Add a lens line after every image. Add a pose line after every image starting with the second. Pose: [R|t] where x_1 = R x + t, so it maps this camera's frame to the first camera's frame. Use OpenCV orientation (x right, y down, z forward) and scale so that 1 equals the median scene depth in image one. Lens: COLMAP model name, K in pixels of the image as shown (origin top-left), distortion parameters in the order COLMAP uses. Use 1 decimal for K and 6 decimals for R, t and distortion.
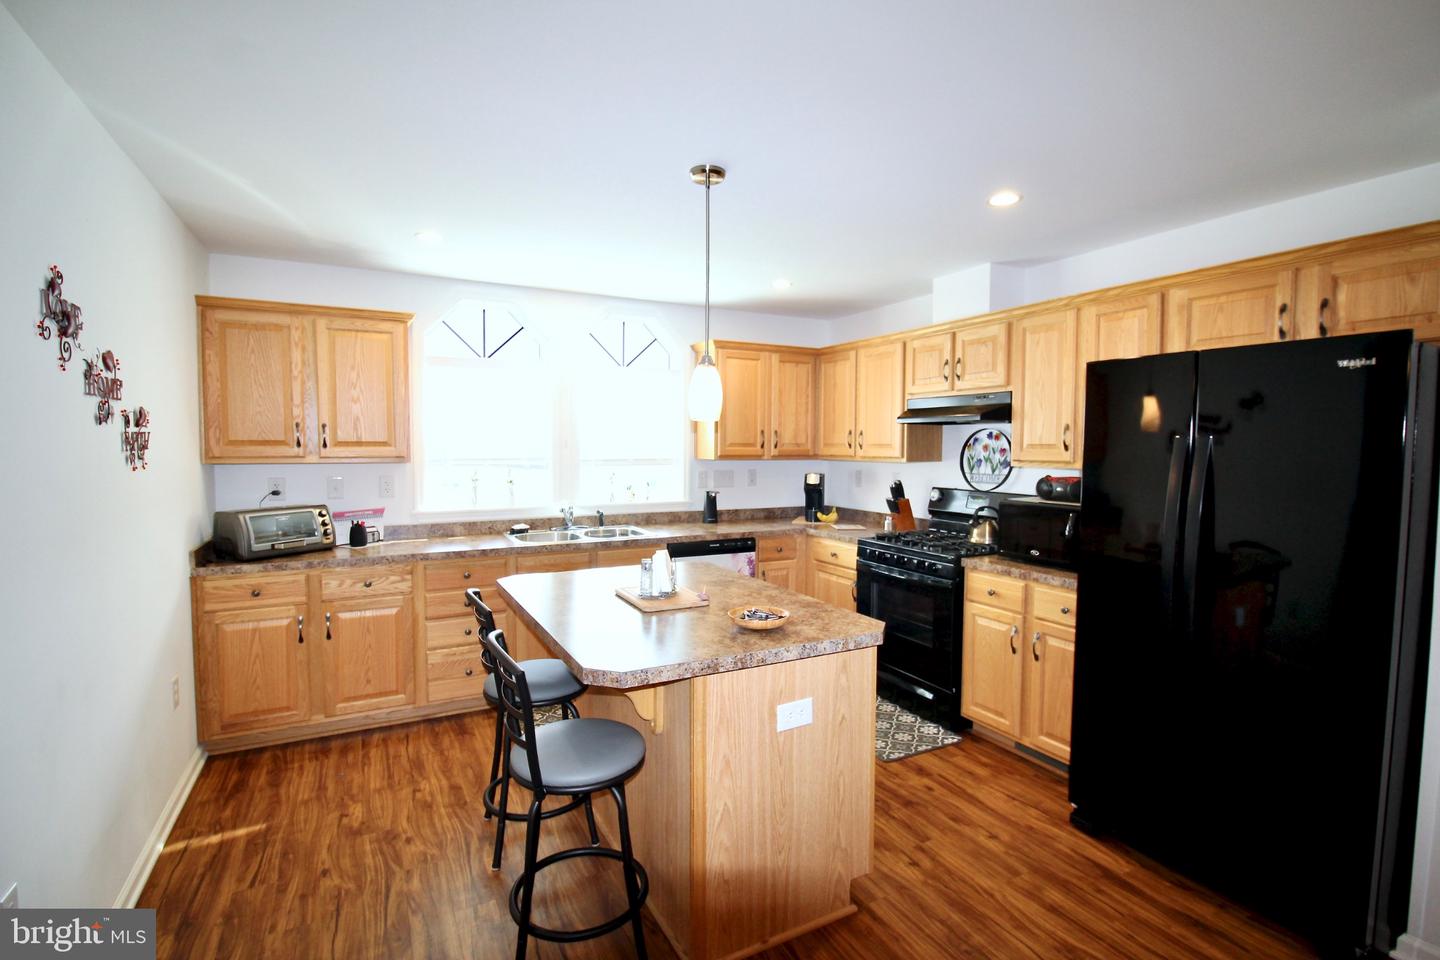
lens RADIAL K [[695.2, 0, 720.7], [0, 695.2, 478.2], [0, 0, 1]] dist [0.000426, -0.000237]
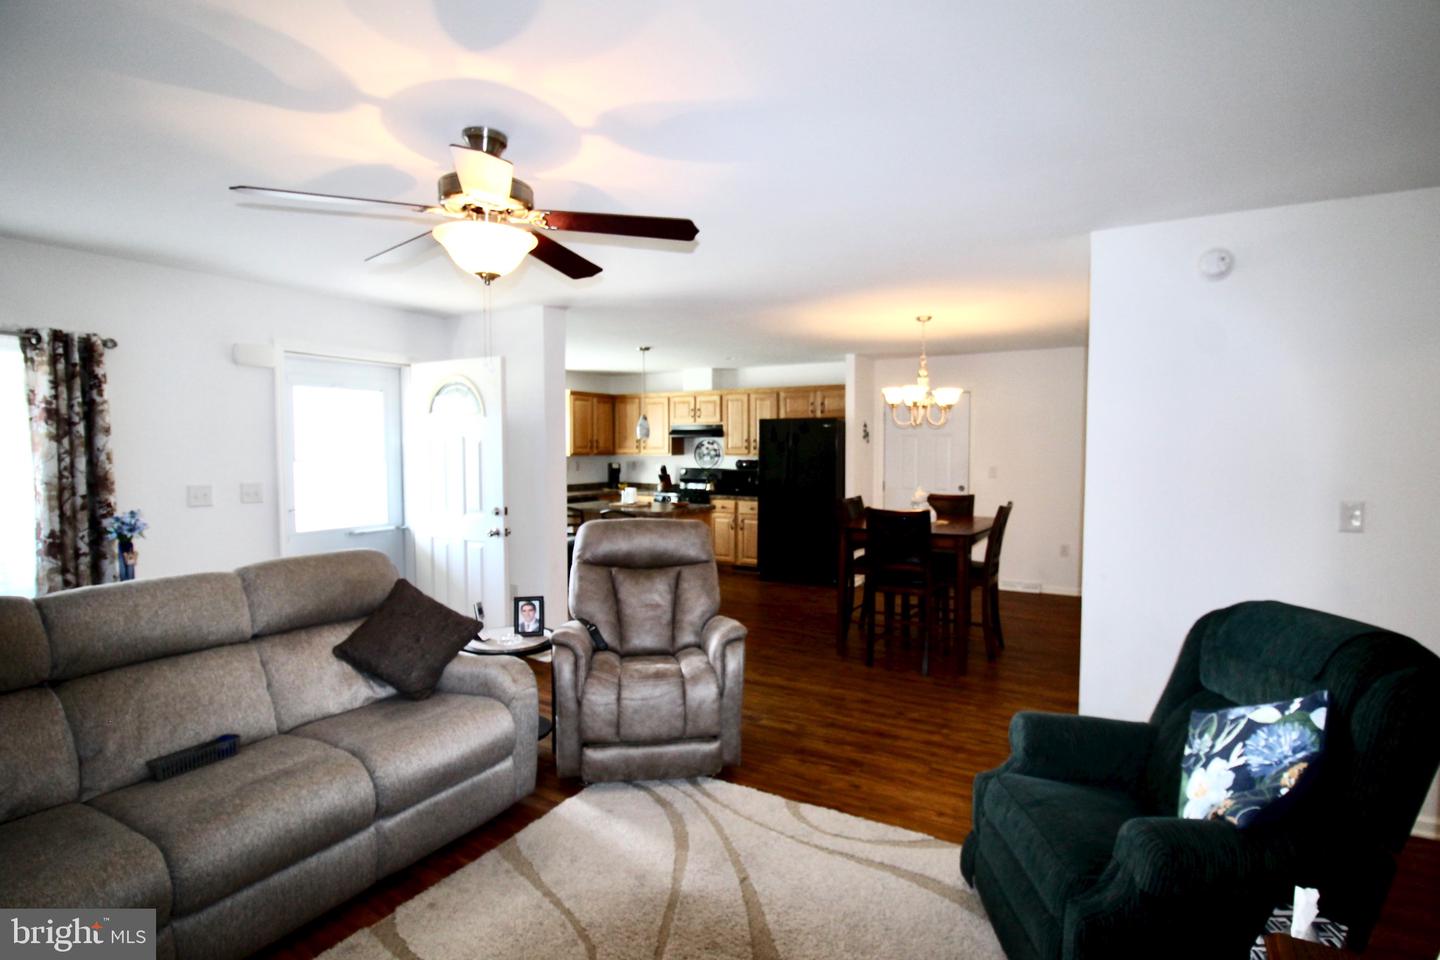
lens RADIAL K [[695.2, 0, 720.7], [0, 695.2, 478.2], [0, 0, 1]] dist [0.000426, -0.000237]
pose [[0.856963, -0.027903, 0.514621, -0.722960], [0.027226, 0.999590, 0.008861, 0.031998], [-0.514658, 0.006418, 0.857372, -0.912470]]
